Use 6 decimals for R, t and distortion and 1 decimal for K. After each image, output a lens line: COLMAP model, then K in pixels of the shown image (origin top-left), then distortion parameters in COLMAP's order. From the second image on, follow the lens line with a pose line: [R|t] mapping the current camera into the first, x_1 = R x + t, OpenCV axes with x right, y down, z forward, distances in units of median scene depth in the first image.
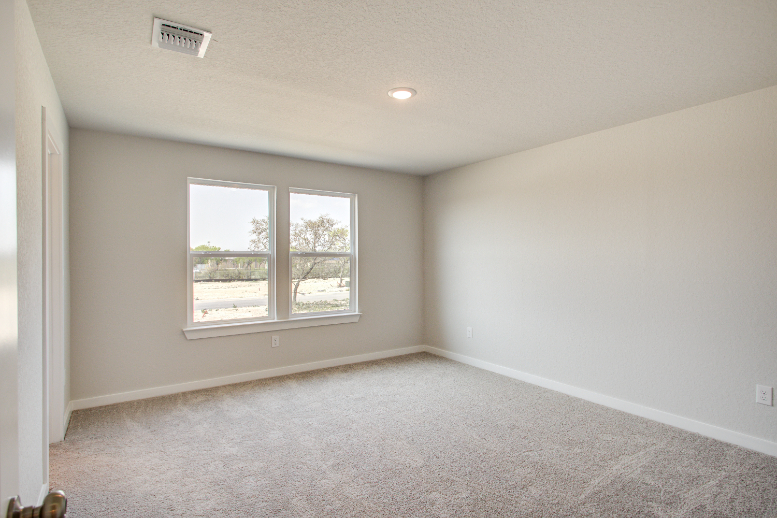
lens RADIAL K [[411.0, 0, 392.9], [0, 411.0, 259.9], [0, 0, 1]] dist [-0.000175, -0.001266]
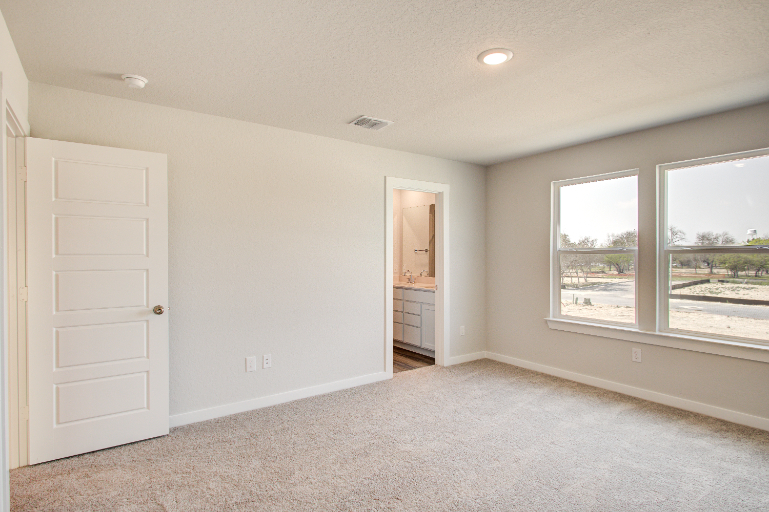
lens RADIAL K [[406.8, 0, 388.9], [0, 406.8, 256.8], [0, 0, 1]] dist [-0.000175, -0.001266]
pose [[0.022882, -0.000118, -0.999738, 0.536115], [-0.005337, 0.999986, -0.000240, 0.002510], [0.999724, 0.005342, 0.022881, 0.488163]]
